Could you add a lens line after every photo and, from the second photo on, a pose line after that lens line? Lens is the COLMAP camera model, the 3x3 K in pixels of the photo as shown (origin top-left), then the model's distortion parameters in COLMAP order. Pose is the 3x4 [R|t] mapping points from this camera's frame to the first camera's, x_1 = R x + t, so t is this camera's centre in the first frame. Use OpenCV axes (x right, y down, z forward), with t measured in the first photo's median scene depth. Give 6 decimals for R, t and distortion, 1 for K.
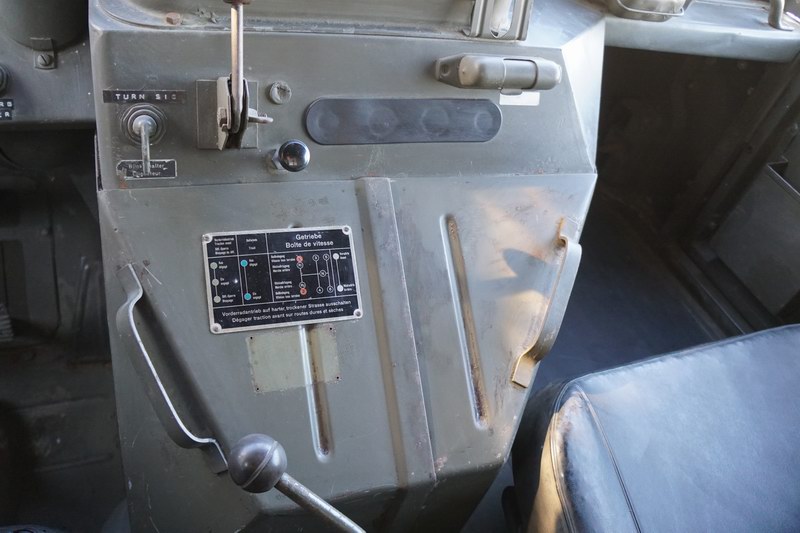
lens RADIAL K [[665.5, 0, 393.4], [0, 665.5, 271.1], [0, 0, 1]] dist [-0.144797, 0.086639]
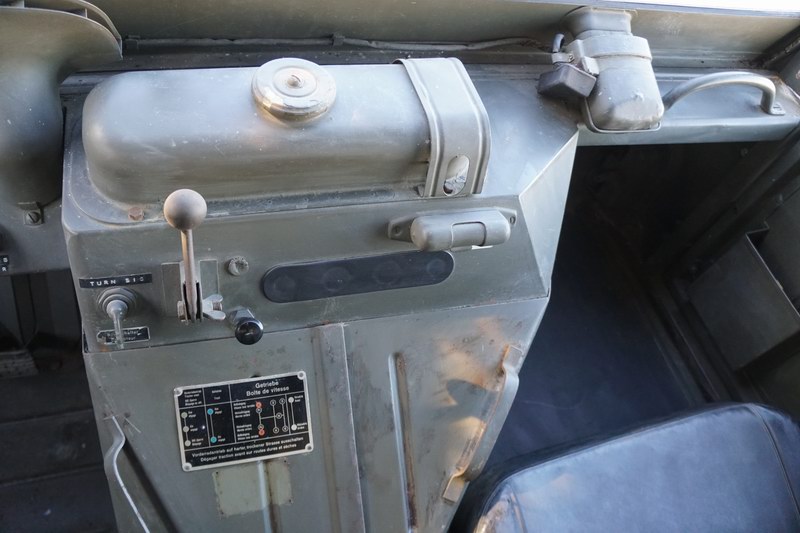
lens RADIAL K [[658.3, 0, 399.1], [0, 658.3, 262.9], [0, 0, 1]] dist [-0.151767, 0.065697]
pose [[0.997243, 0.053293, -0.051640, 0.141371], [-0.042503, 0.980627, 0.191217, -0.463846], [0.060830, -0.188495, 0.980188, -0.048218]]
